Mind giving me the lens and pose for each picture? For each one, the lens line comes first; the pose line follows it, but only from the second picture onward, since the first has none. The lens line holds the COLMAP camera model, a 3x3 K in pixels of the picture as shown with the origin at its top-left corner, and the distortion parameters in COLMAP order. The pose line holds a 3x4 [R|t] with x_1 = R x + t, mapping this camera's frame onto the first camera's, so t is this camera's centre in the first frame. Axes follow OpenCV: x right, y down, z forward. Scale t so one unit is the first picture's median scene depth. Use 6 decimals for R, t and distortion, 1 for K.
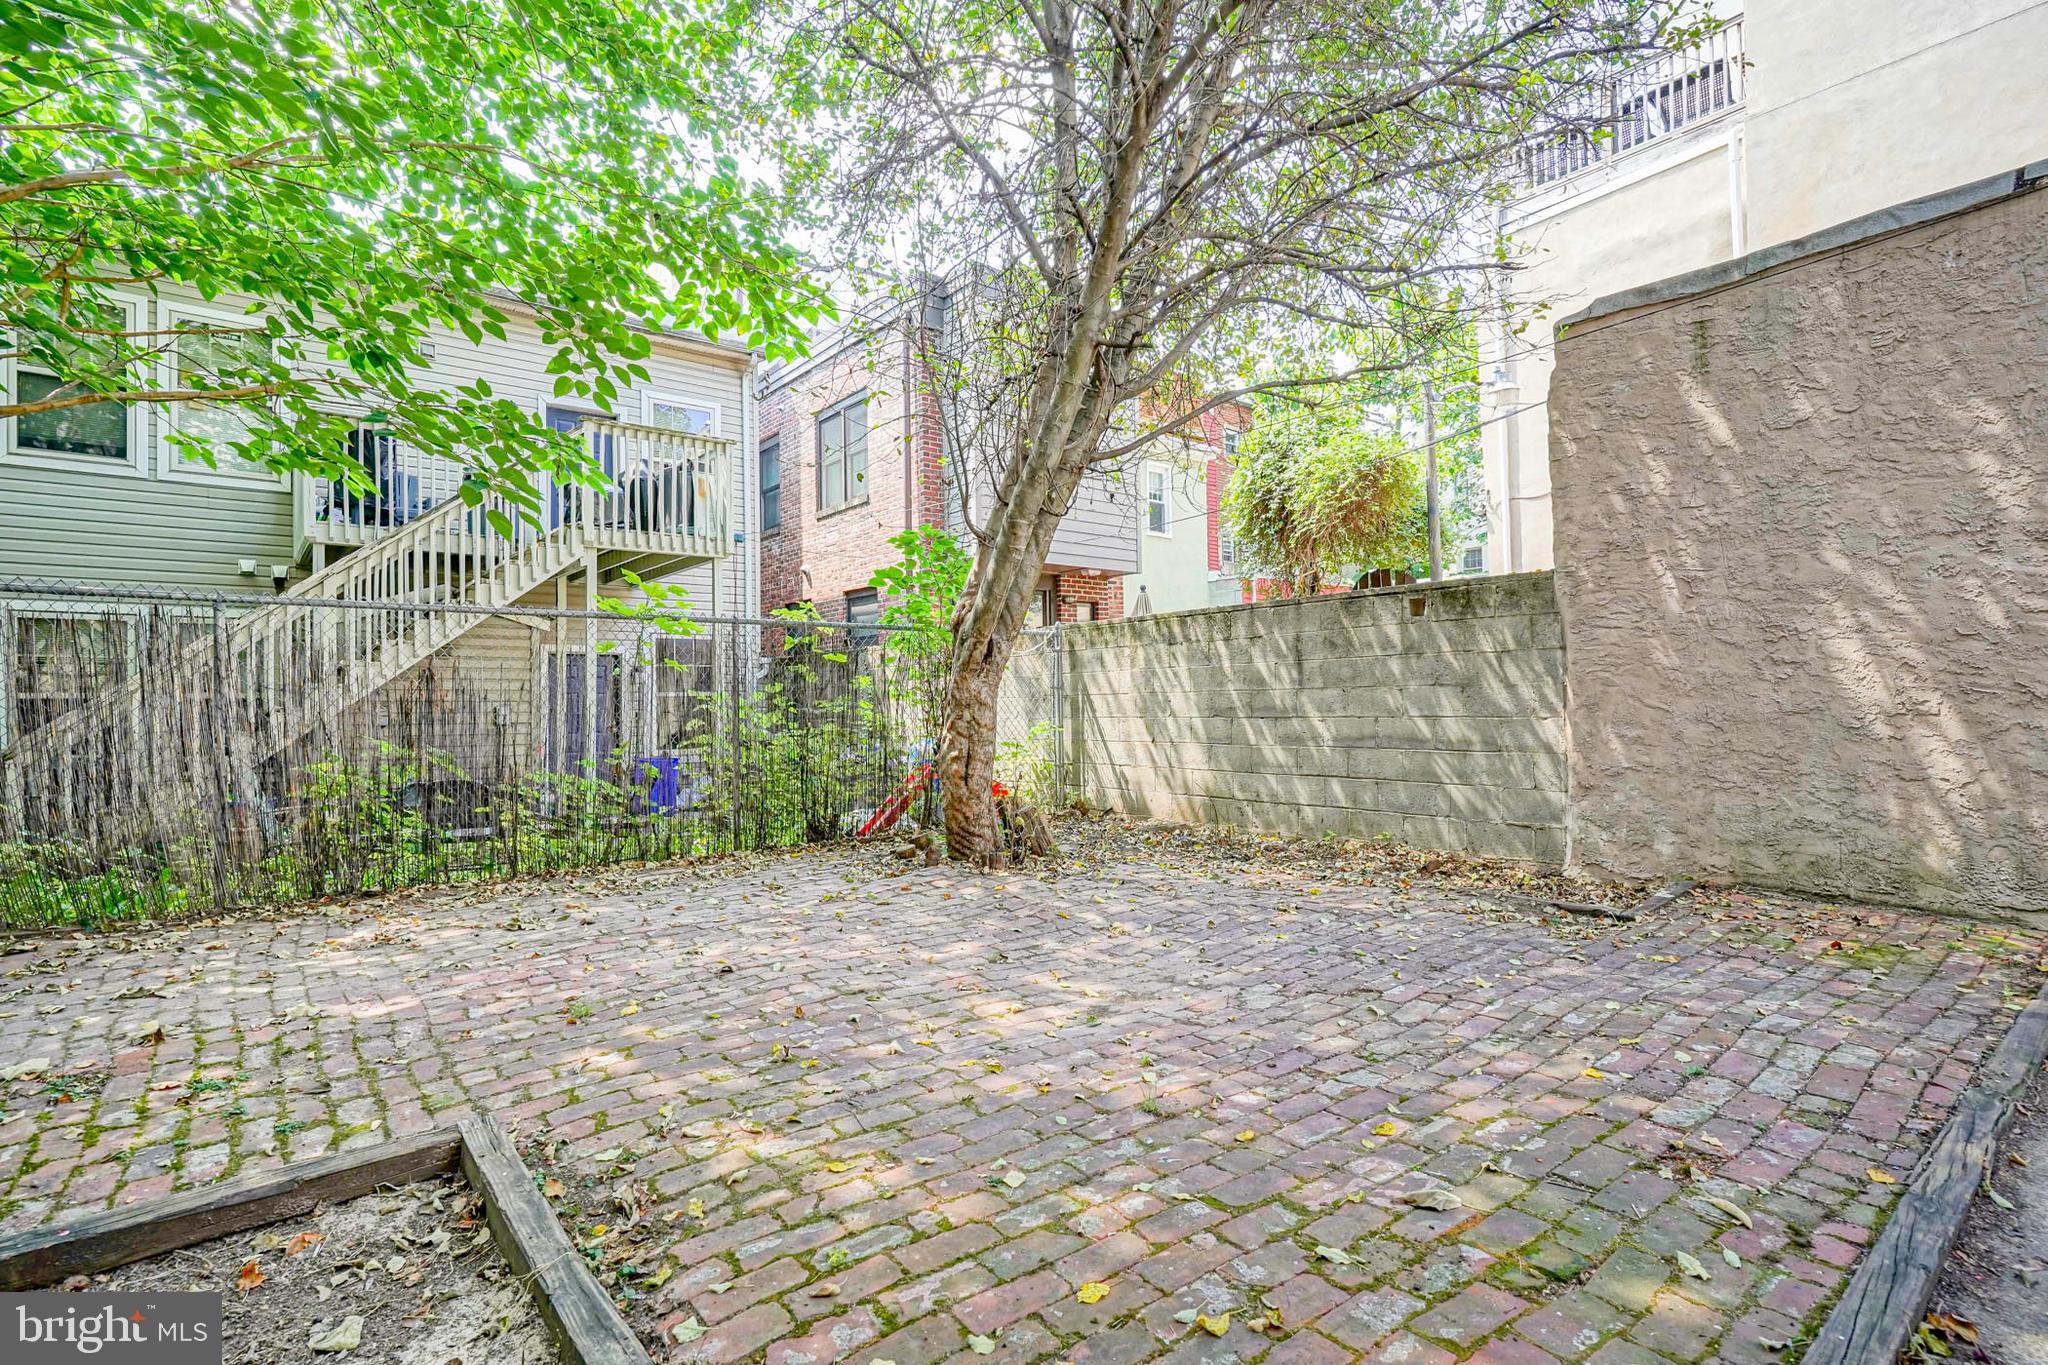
lens RADIAL K [[983.8, 0, 1022.8], [0, 983.8, 693.5], [0, 0, 1]] dist [-0.000844, 0.003825]
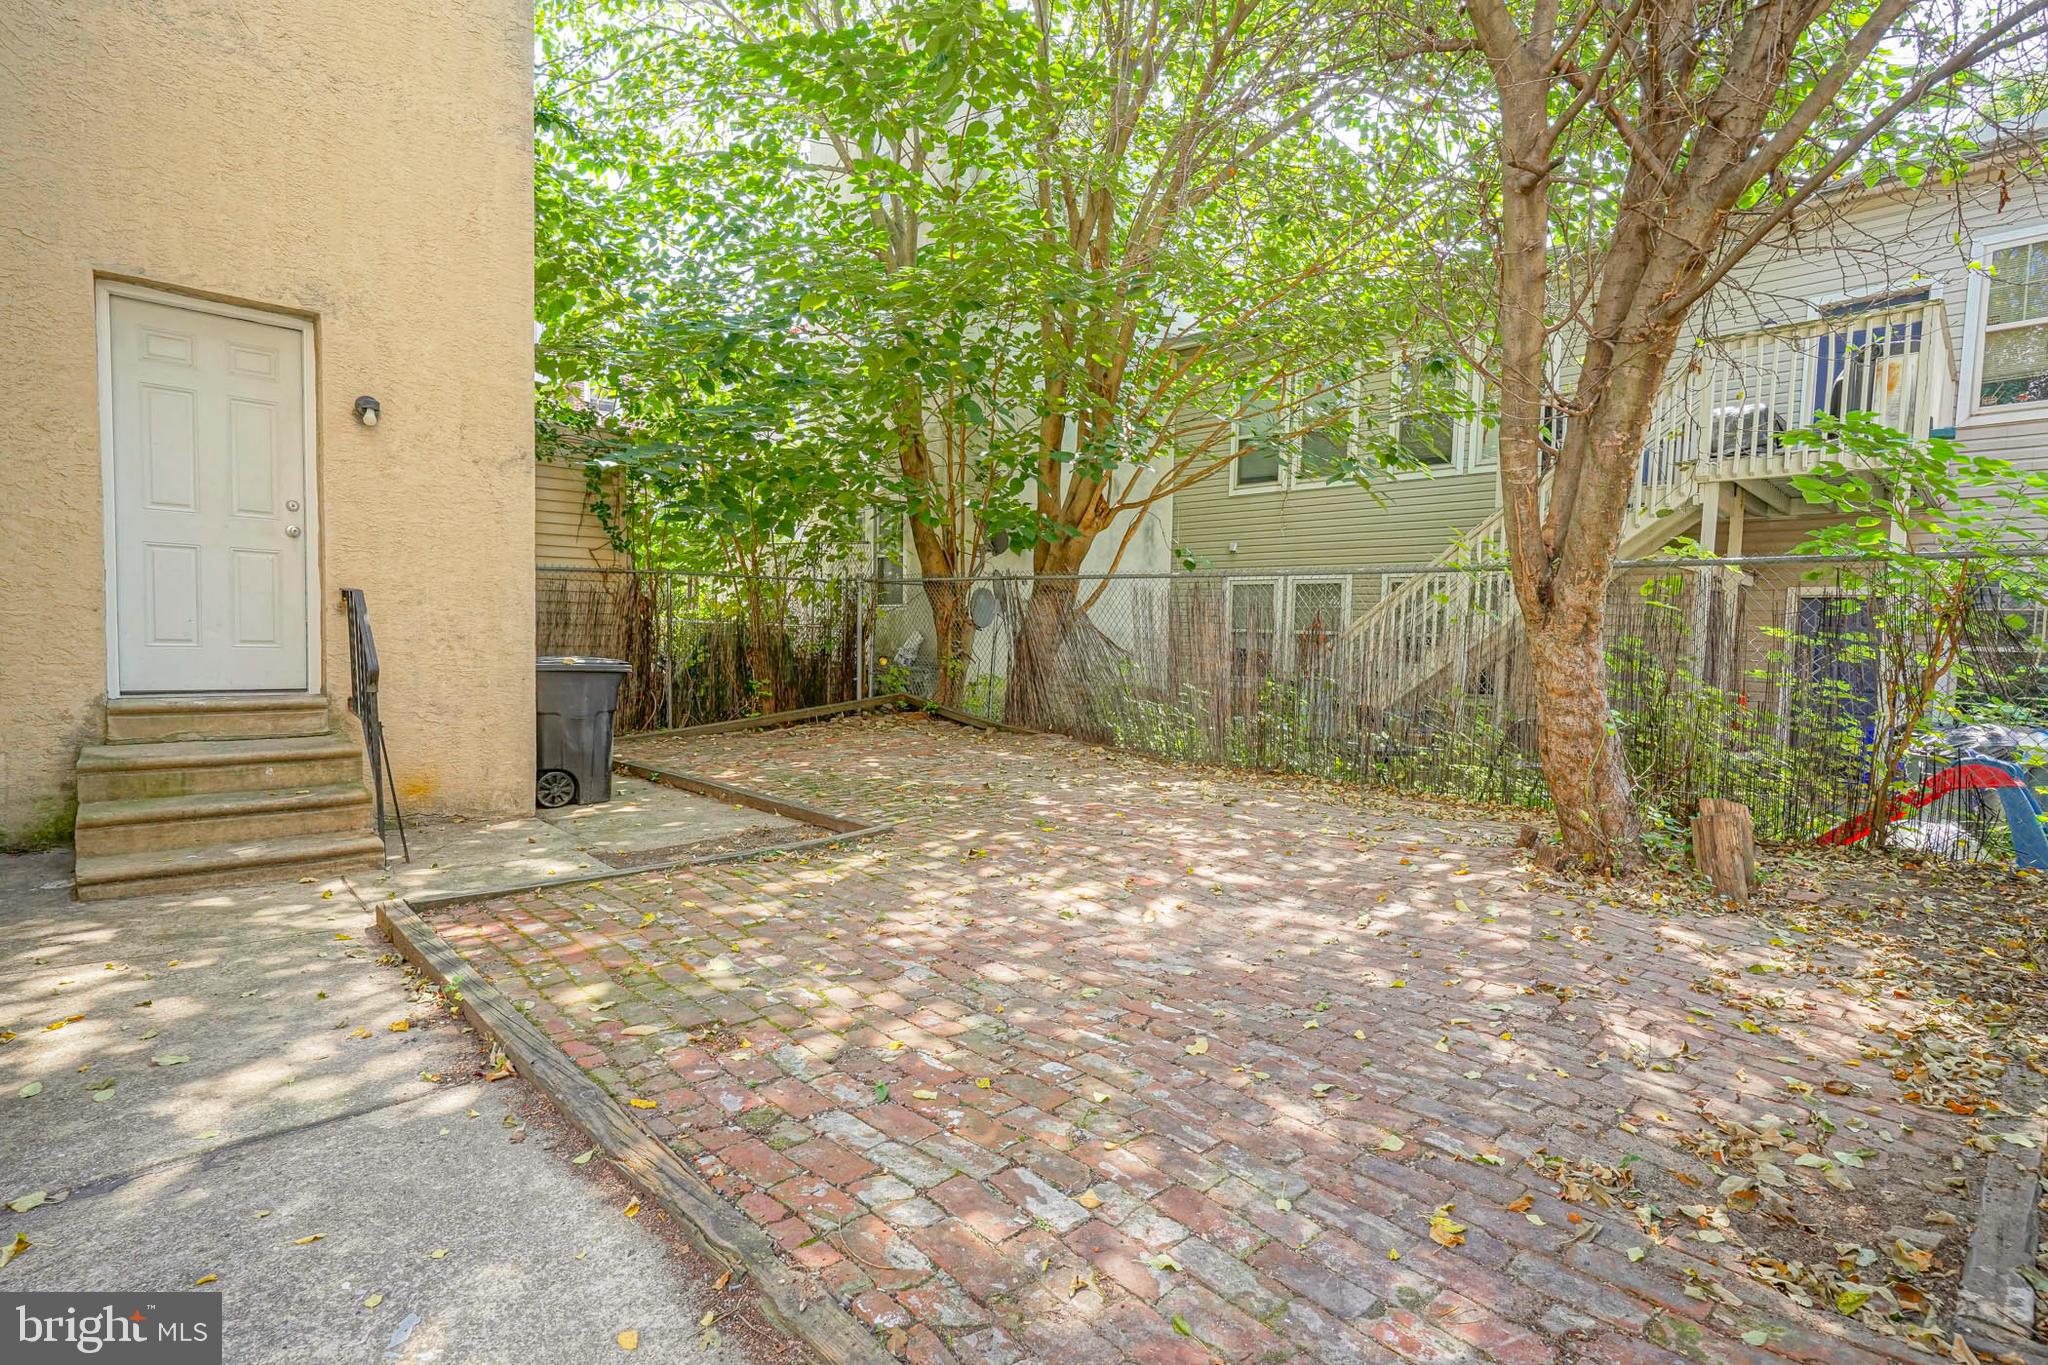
lens RADIAL K [[983.8, 0, 1022.8], [0, 983.8, 693.5], [0, 0, 1]] dist [-0.000844, 0.003825]
pose [[0.063277, 0.073949, -0.995253, 1.479196], [-0.016380, 0.997194, 0.073052, -0.030680], [0.997862, 0.011680, 0.064311, 1.026579]]
